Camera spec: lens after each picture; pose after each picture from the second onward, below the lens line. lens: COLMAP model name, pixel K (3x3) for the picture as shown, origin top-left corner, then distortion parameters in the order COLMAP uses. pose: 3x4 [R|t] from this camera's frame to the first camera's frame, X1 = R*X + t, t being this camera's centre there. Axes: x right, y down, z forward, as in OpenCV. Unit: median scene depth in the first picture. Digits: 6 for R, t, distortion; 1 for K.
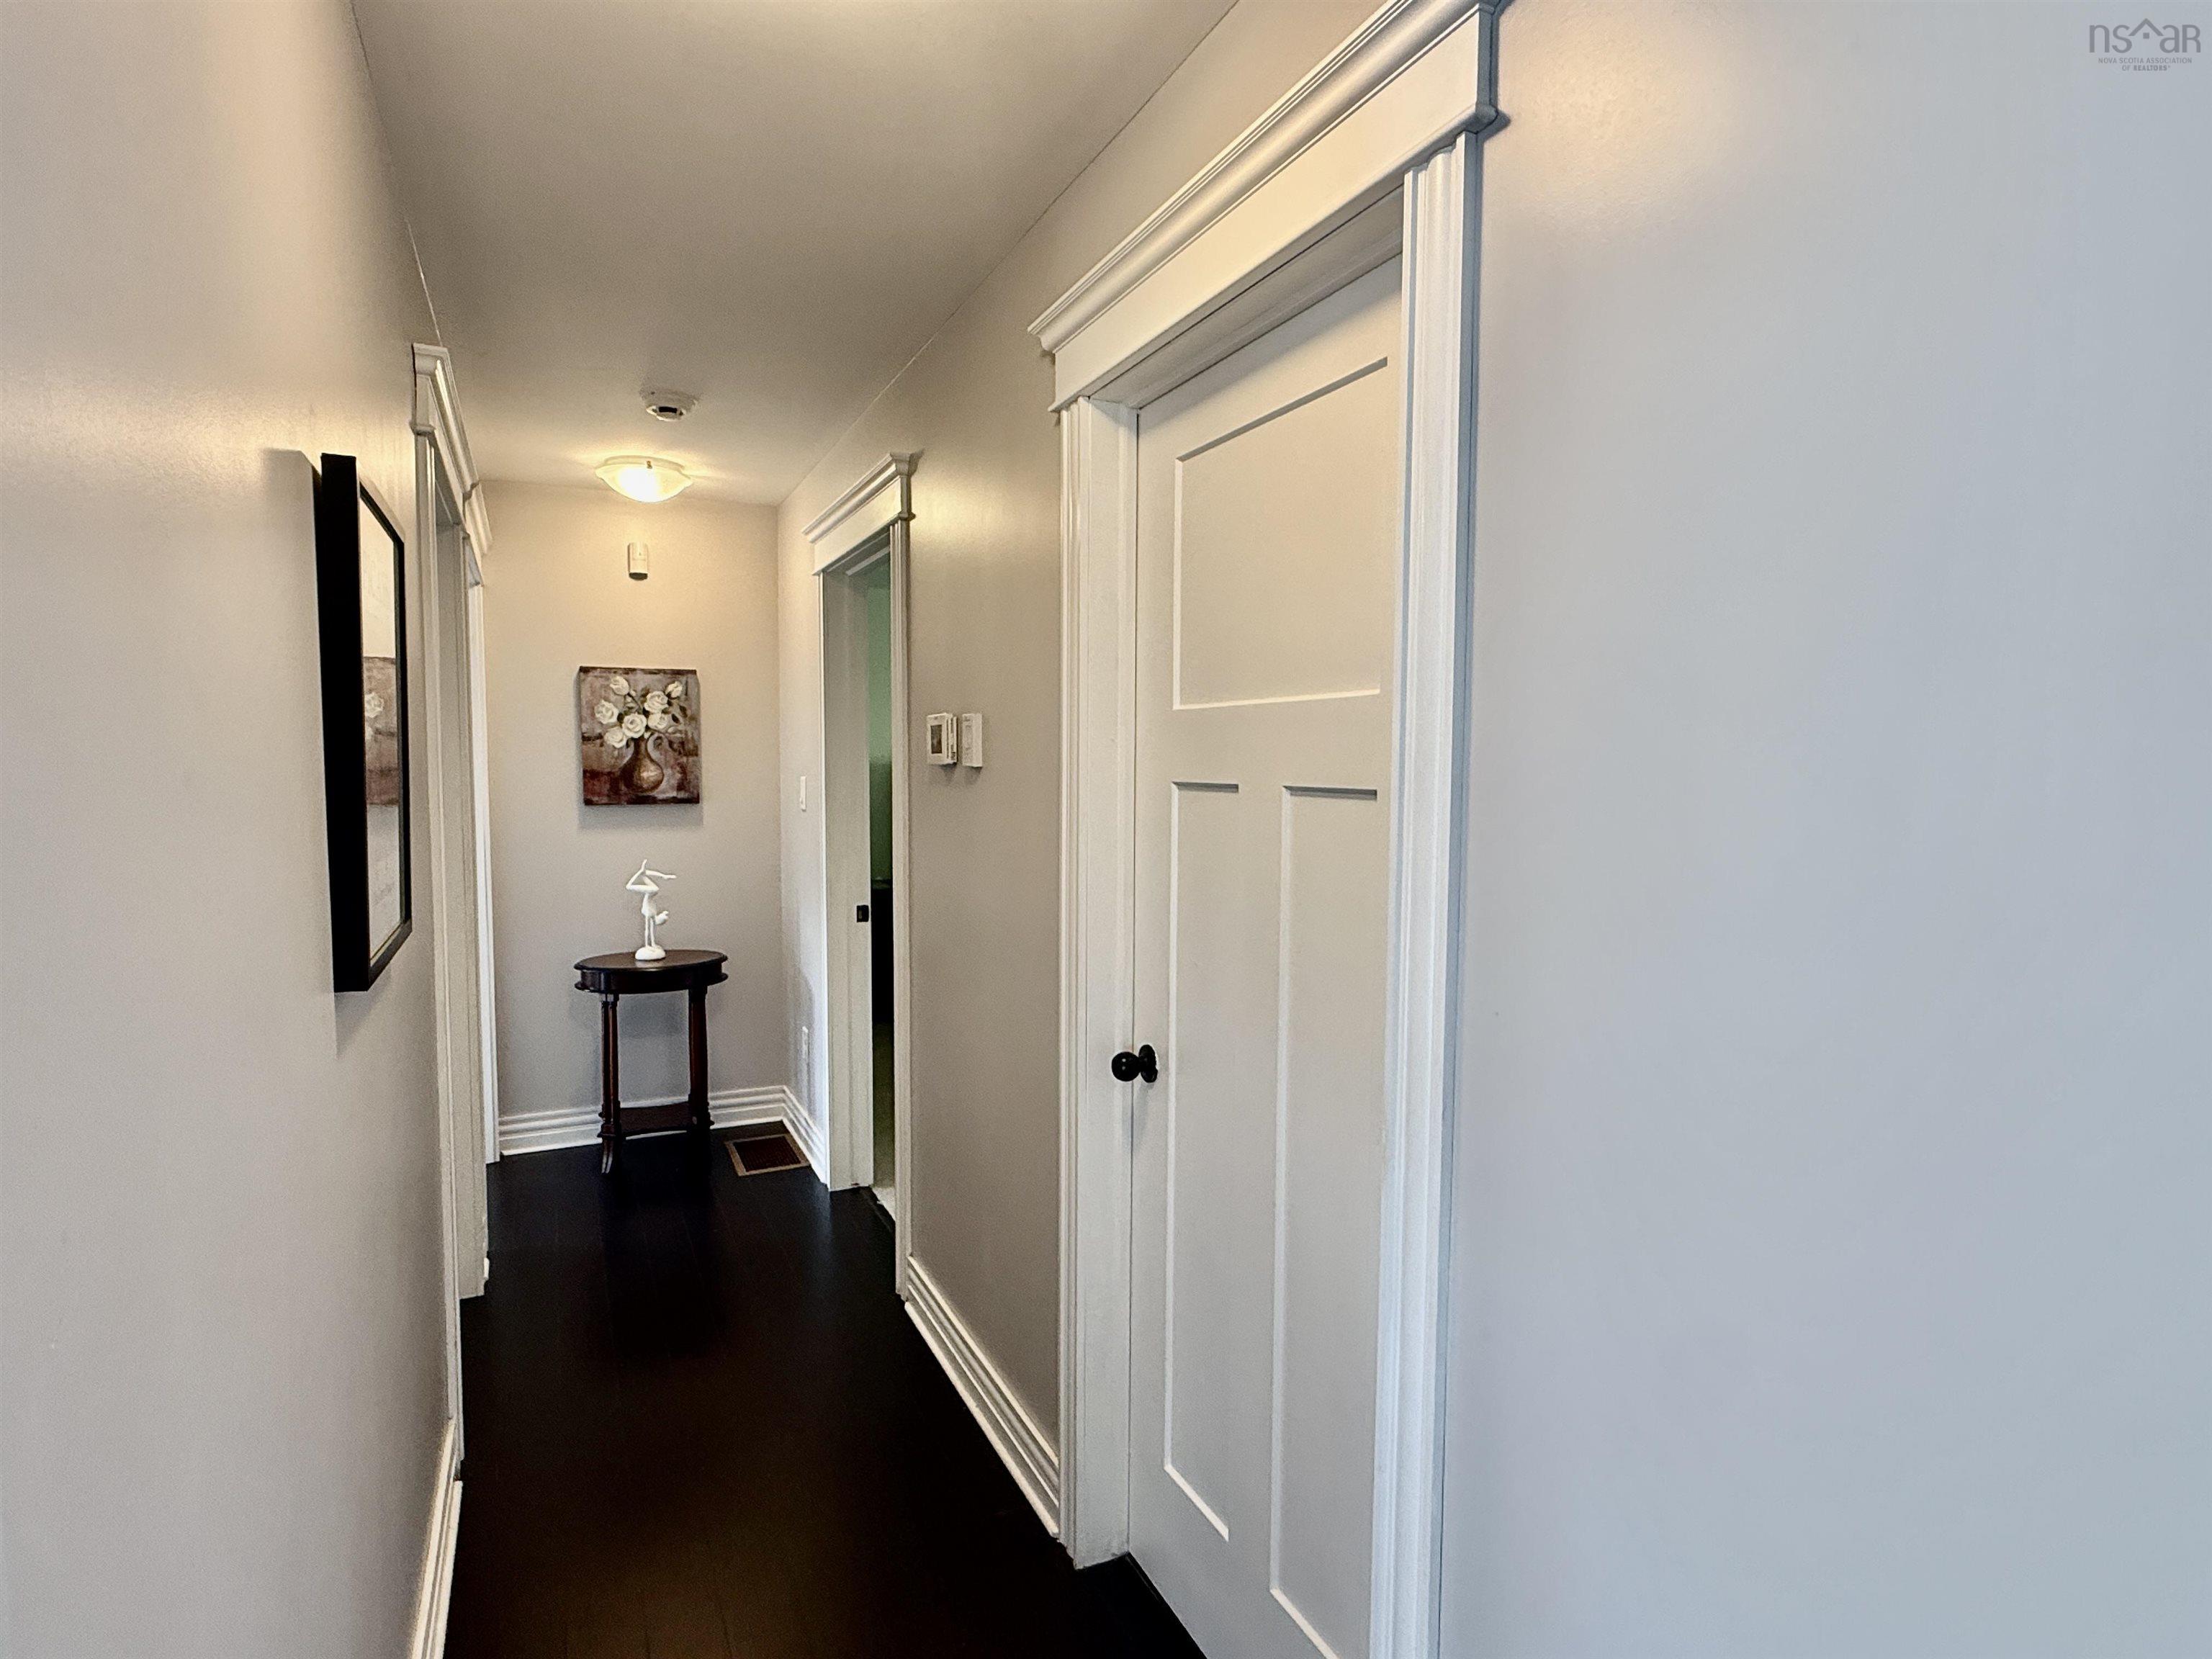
lens RADIAL K [[1172.8, 0, 1099.6], [0, 1172.8, 834.9], [0, 0, 1]] dist [0.005431, 0.000324]
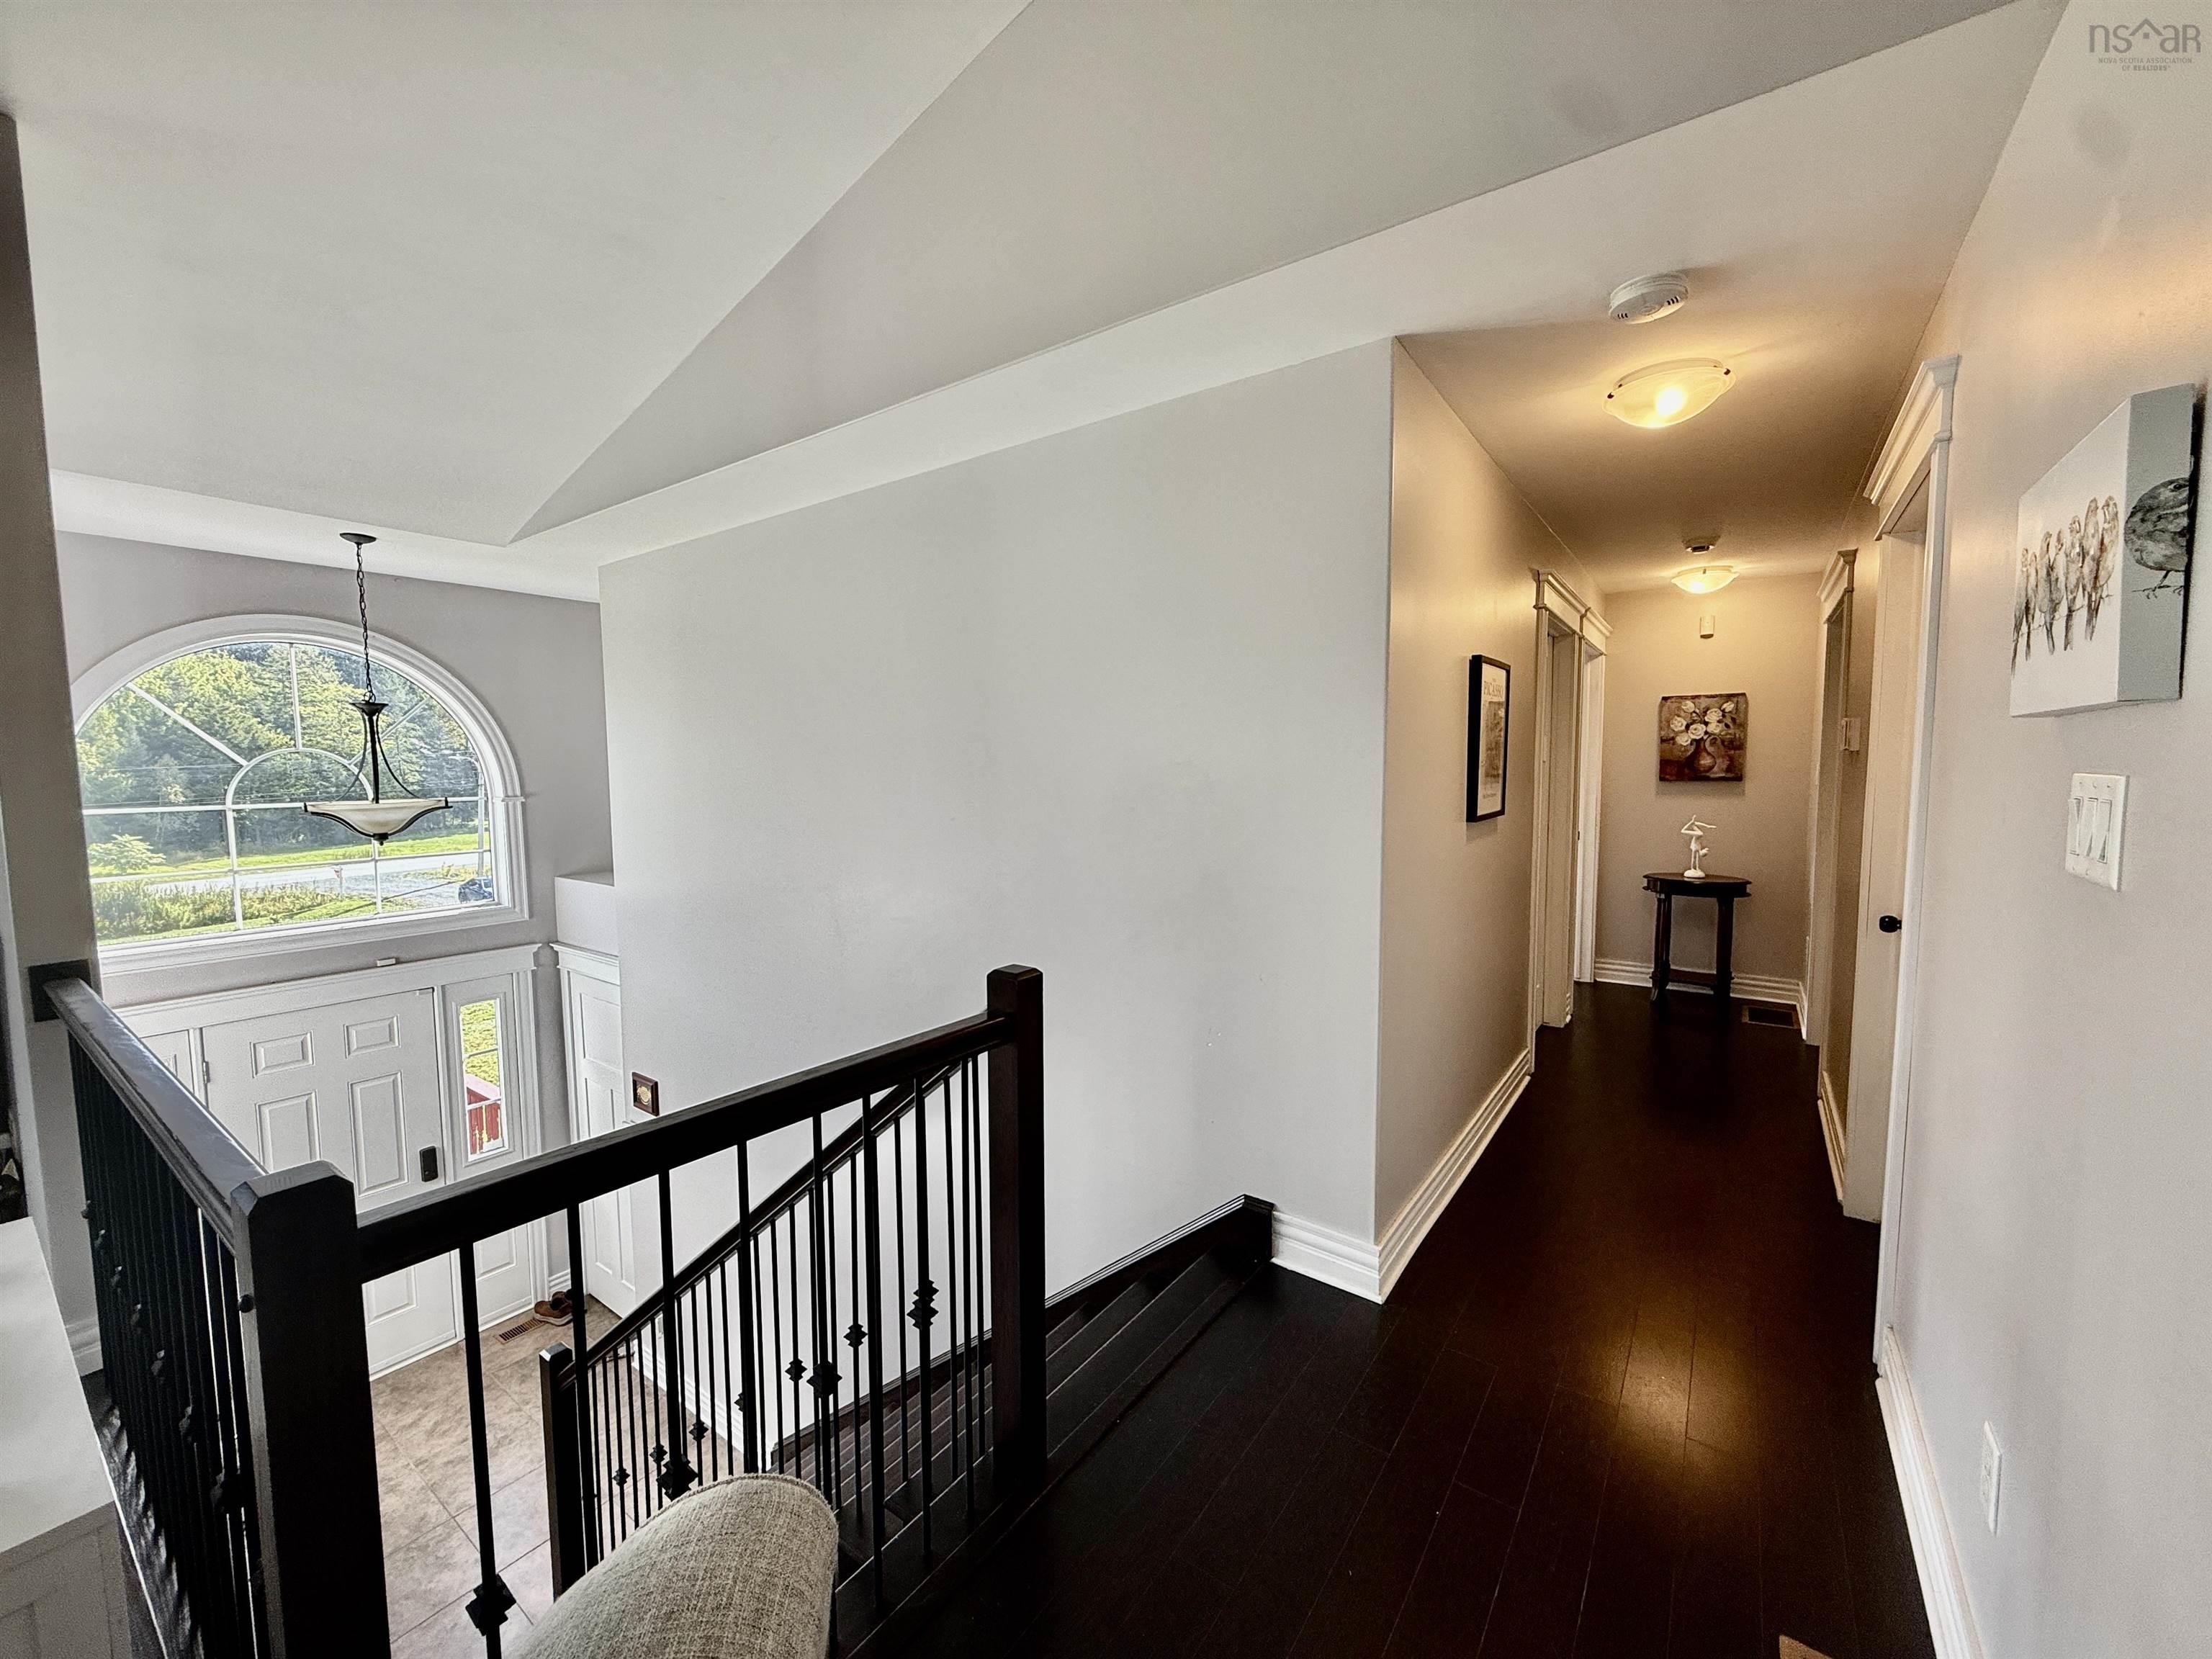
lens RADIAL K [[884.1, 0, 1097.6], [0, 884.1, 829.5], [0, 0, 1]] dist [0.001462, 0.000076]
pose [[0.483512, 0.059675, -0.873301, 0.266450], [-0.046415, 0.998018, 0.042499, 0.026353], [0.874106, 0.019985, 0.485323, -0.288680]]
